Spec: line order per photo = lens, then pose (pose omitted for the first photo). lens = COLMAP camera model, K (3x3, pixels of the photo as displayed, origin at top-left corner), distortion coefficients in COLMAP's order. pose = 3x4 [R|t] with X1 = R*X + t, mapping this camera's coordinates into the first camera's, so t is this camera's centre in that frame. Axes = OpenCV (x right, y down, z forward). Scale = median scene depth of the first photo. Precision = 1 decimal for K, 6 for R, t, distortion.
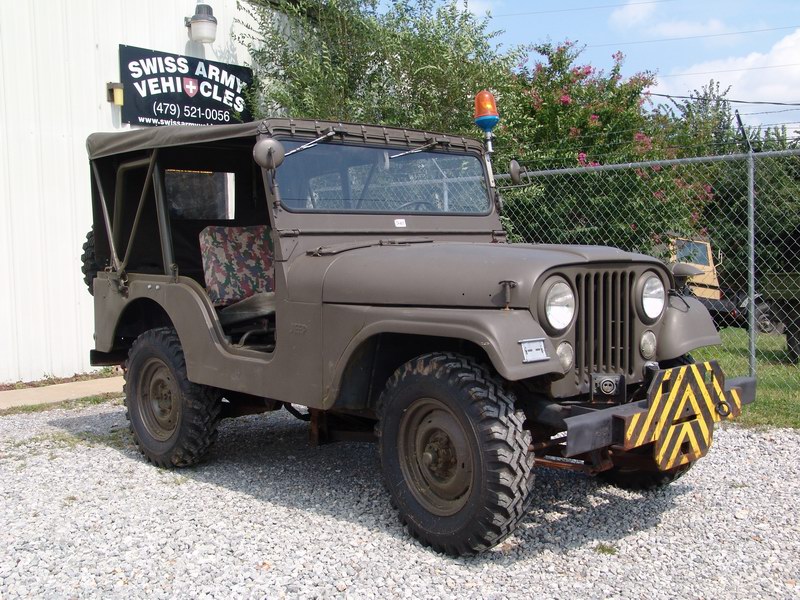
lens RADIAL K [[934.1, 0, 400.0], [0, 934.1, 300.0], [0, 0, 1]] dist [-0.014399, 0.015211]
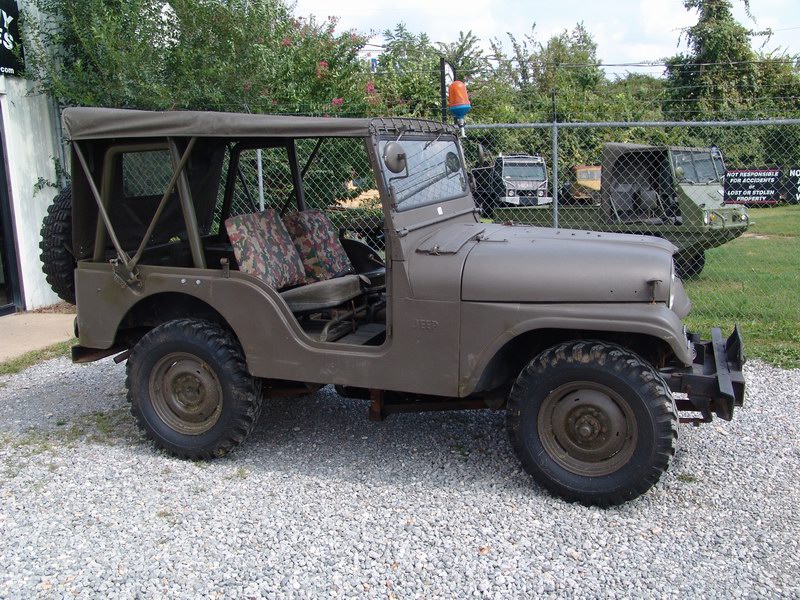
lens RADIAL K [[851.7, 0, 400.0], [0, 851.7, 300.0], [0, 0, 1]] dist [-0.048295, 0.001286]
pose [[0.880651, -0.080264, 0.466918, -0.486460], [0.025457, 0.992137, 0.122536, -0.097140], [-0.473082, -0.096025, 0.875770, 0.136085]]
